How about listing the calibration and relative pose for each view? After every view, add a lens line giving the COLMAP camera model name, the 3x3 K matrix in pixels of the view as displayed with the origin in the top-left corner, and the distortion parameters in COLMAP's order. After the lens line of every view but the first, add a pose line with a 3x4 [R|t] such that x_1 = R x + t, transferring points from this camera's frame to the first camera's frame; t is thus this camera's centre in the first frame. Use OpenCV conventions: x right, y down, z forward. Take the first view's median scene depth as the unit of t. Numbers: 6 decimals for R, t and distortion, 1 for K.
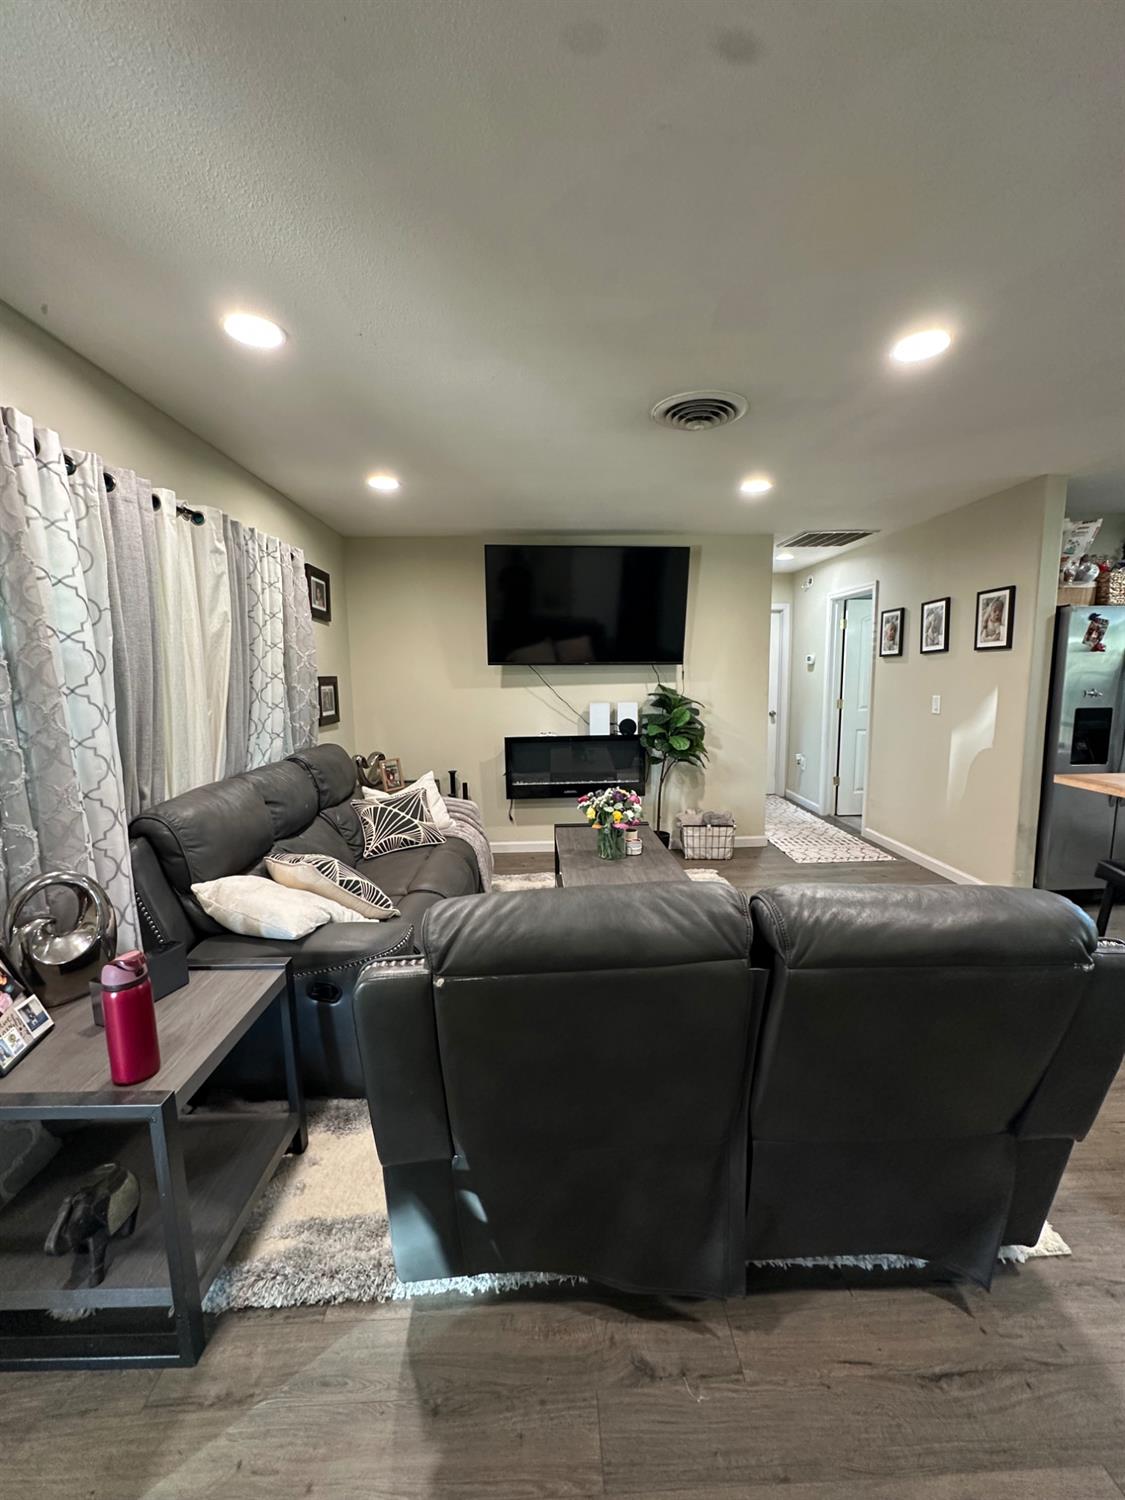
lens RADIAL K [[604.6, 0, 569.2], [0, 604.6, 740.8], [0, 0, 1]] dist [-0.001259, 0.000743]
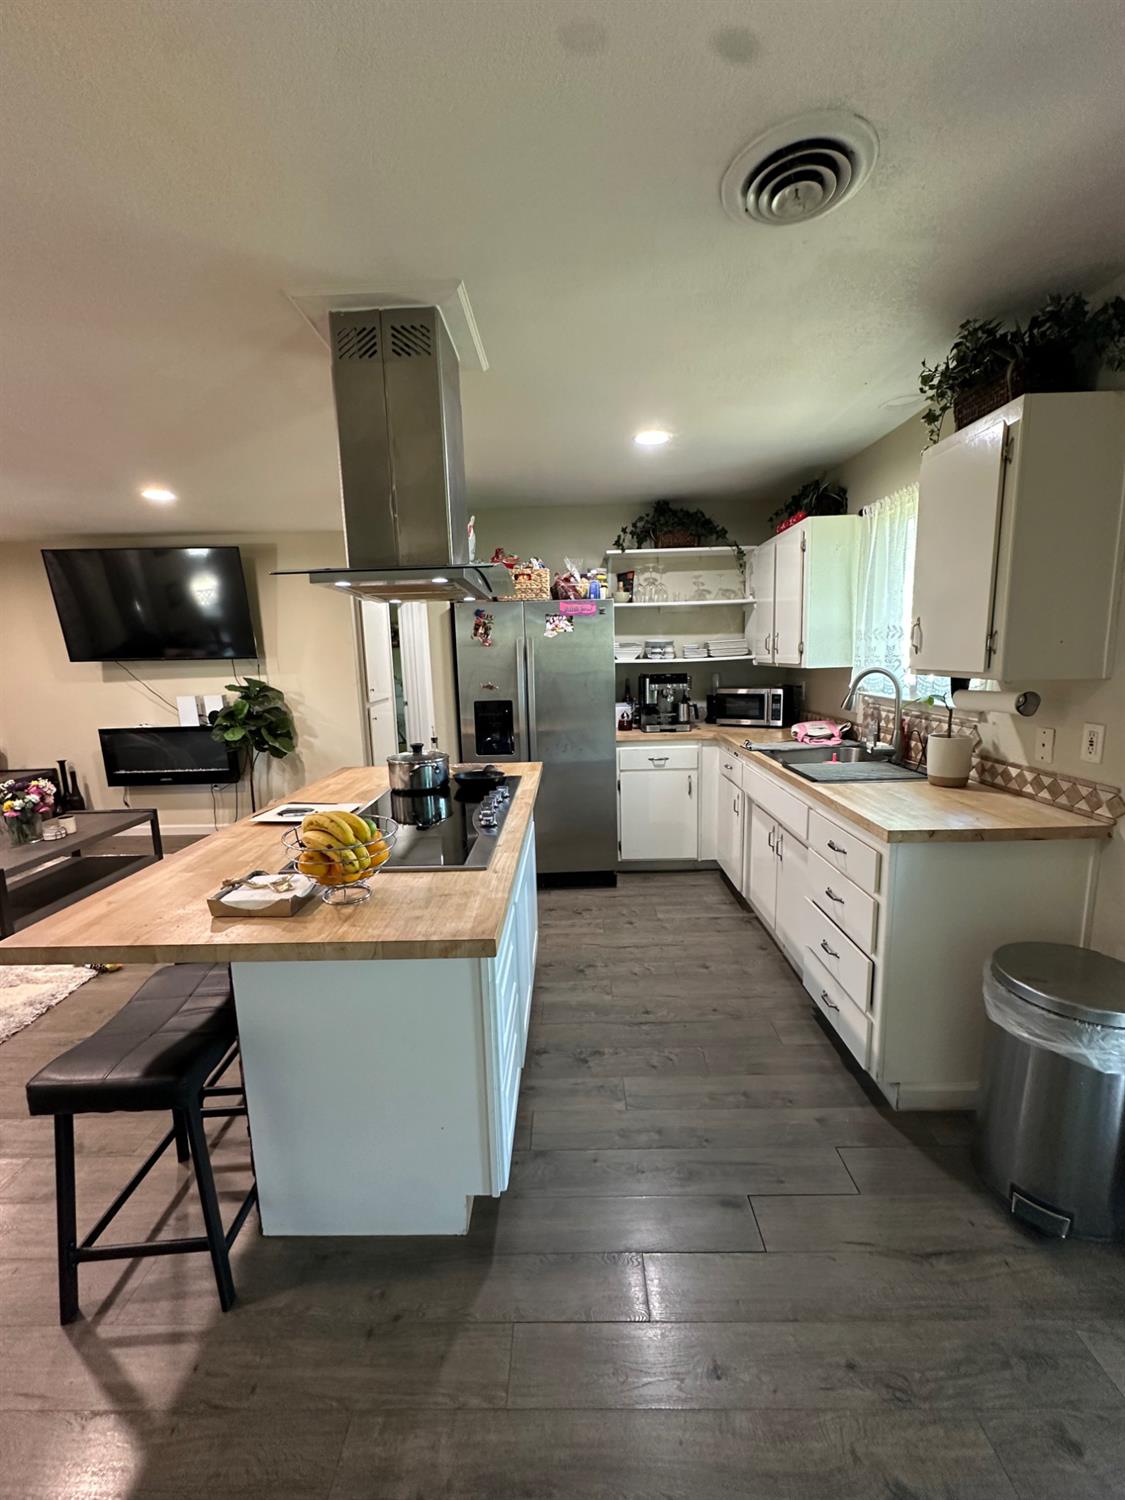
lens RADIAL K [[604.6, 0, 556.7], [0, 604.6, 763.8], [0, 0, 1]] dist [-0.001259, 0.000743]
pose [[0.998346, -0.003623, -0.057372, 0.778148], [0.007692, 0.997456, 0.070862, -0.014419], [0.056969, -0.071186, 0.995835, -0.028330]]
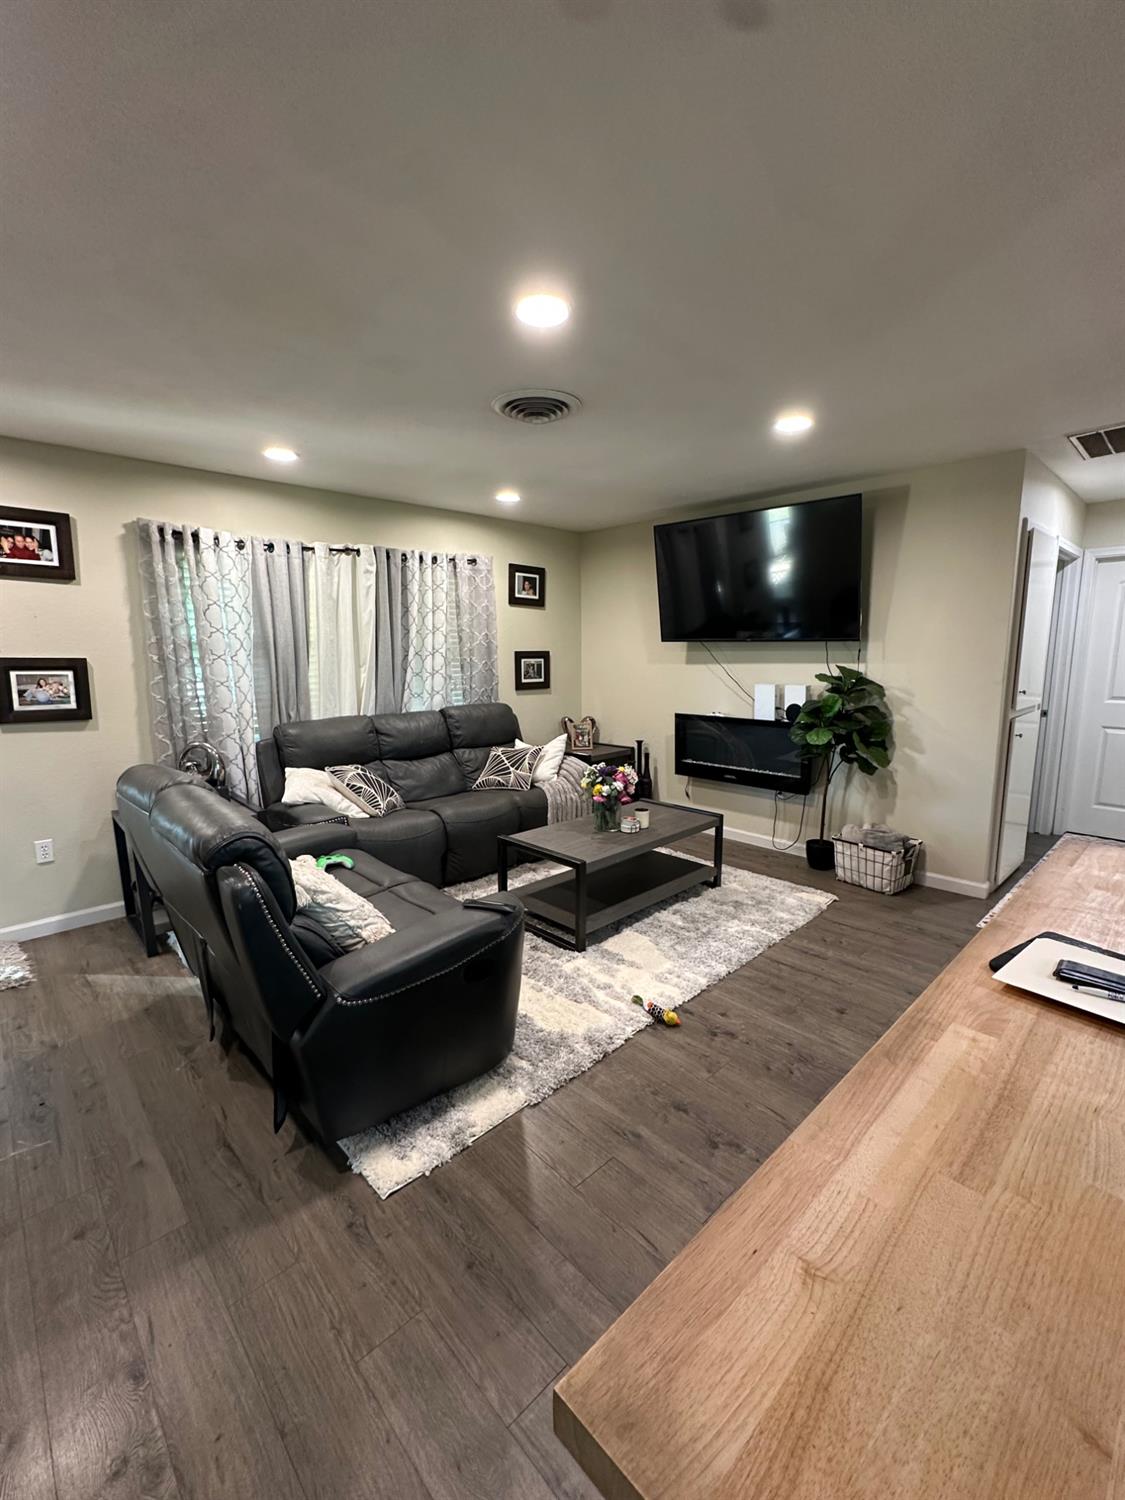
lens RADIAL K [[632.2, 0, 567.9], [0, 632.2, 742.3], [0, 0, 1]] dist [0.004372, -0.000489]
pose [[0.669749, 0.120279, -0.732782, 0.568115], [-0.087441, 0.992704, 0.083023, -0.029613], [0.737421, 0.008471, 0.675380, 0.148040]]
